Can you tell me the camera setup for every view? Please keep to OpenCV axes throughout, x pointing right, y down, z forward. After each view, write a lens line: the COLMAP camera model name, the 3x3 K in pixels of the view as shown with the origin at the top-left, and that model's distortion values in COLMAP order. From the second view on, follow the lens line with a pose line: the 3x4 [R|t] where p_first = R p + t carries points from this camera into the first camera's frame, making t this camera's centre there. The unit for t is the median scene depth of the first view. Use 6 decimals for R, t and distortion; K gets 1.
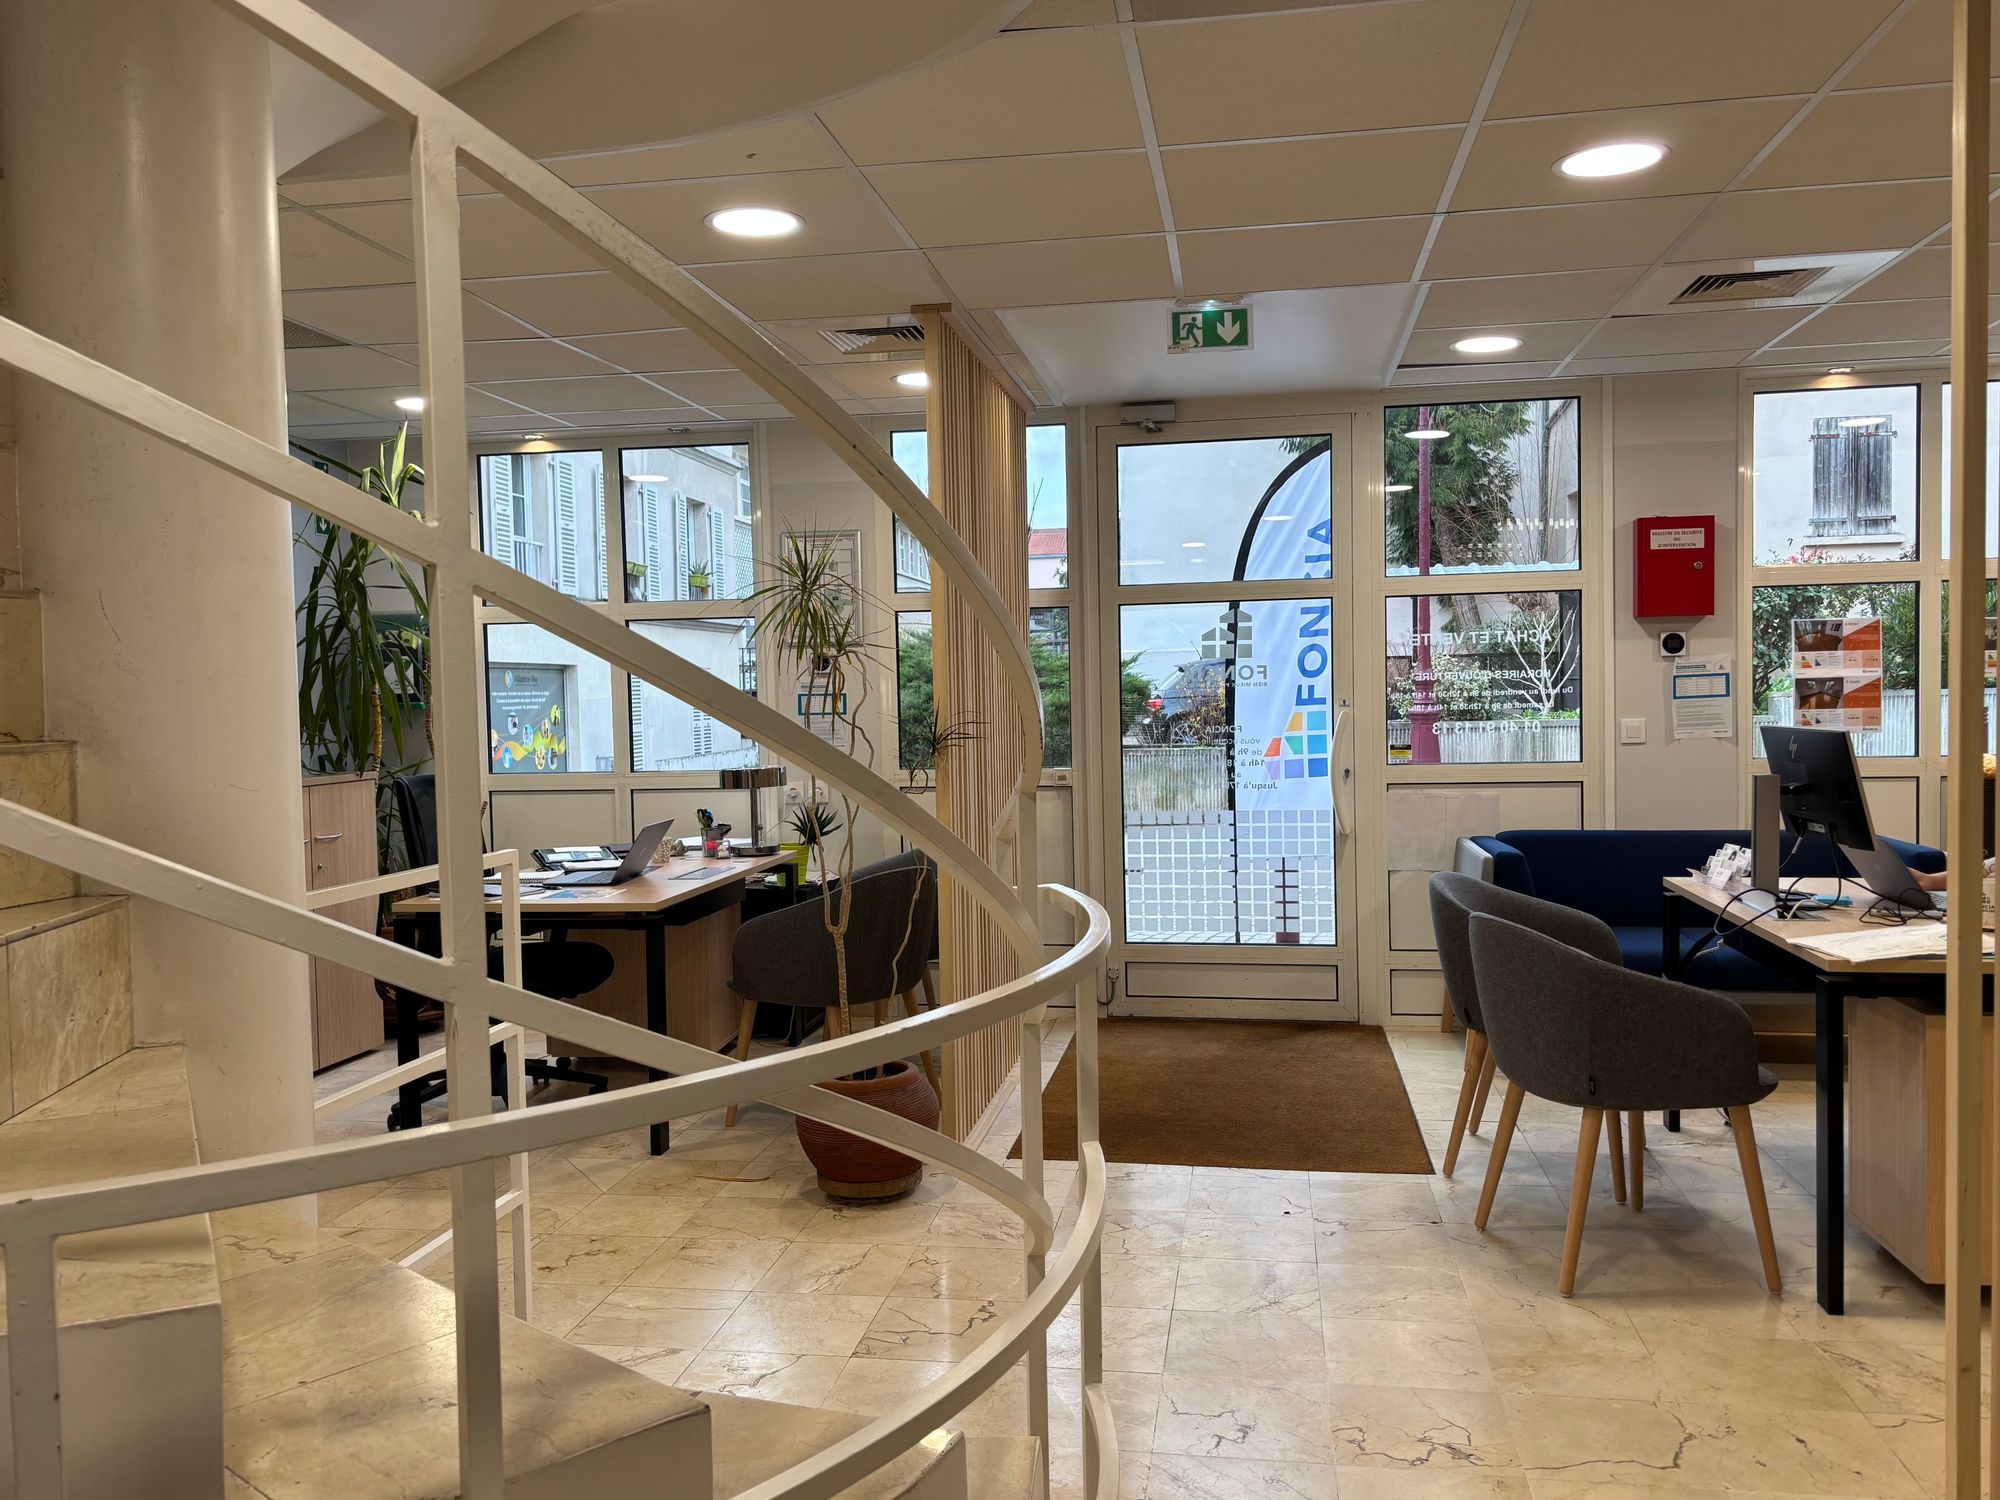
lens RADIAL K [[1468.3, 0, 1002.2], [0, 1468.3, 747.5], [0, 0, 1]] dist [0.010102, 0.005879]
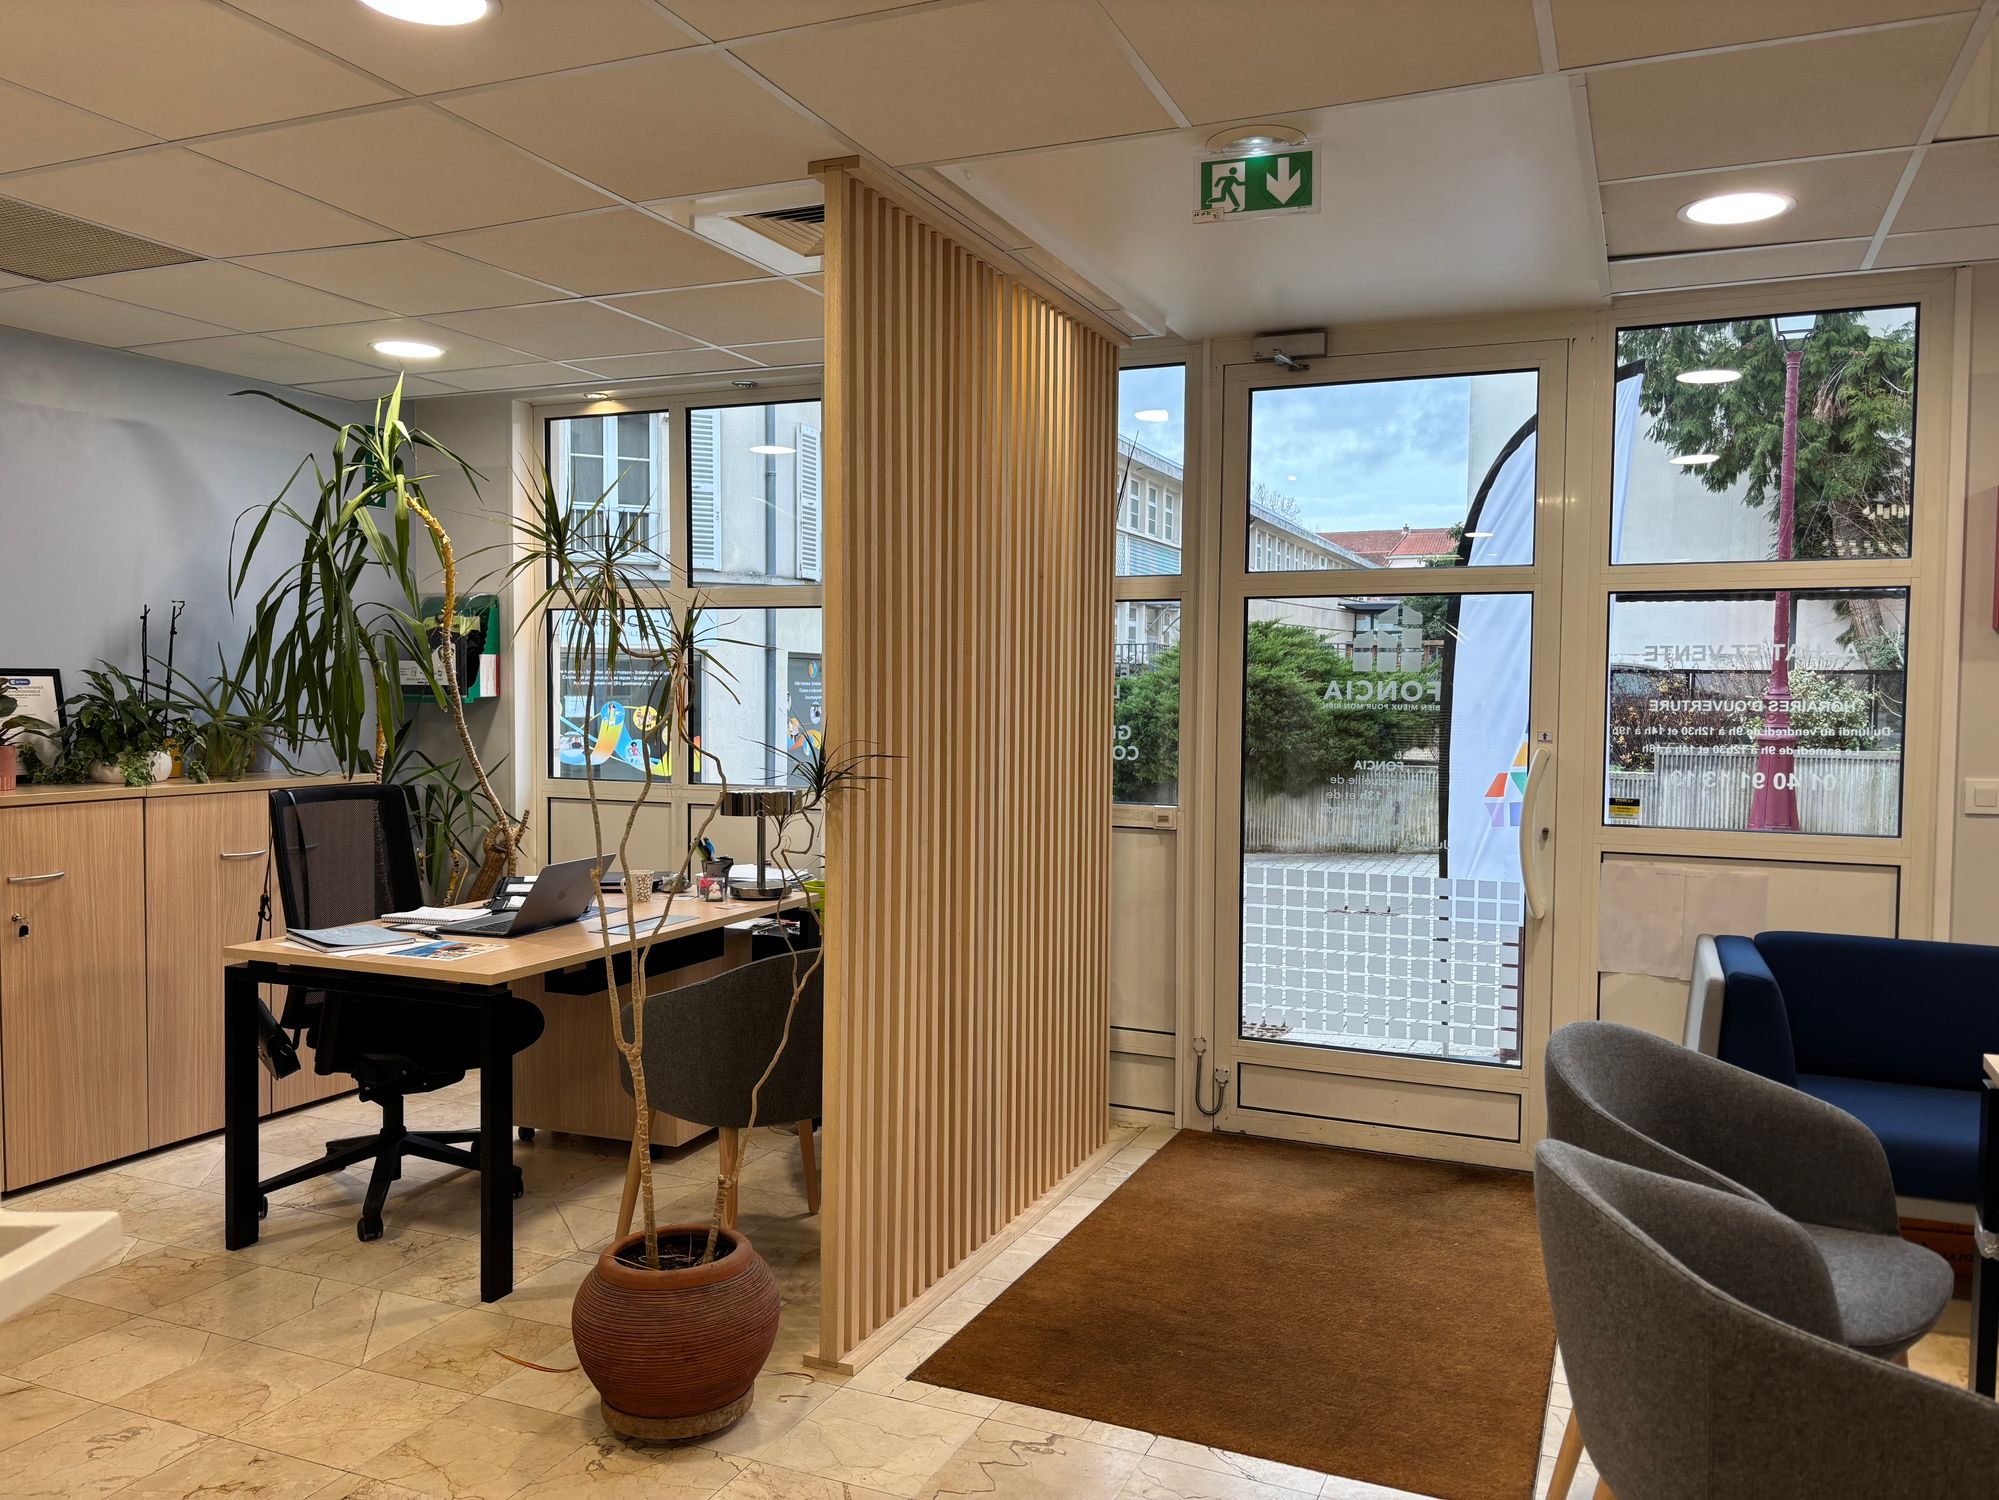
lens RADIAL K [[1467.6, 0, 997.8], [0, 1467.6, 749.7], [0, 0, 1]] dist [0.010102, 0.005879]
pose [[0.972942, 0.039964, -0.227568, 0.143382], [-0.039264, 0.999200, 0.007604, -0.020280], [0.227689, 0.001537, 0.973733, 0.241130]]
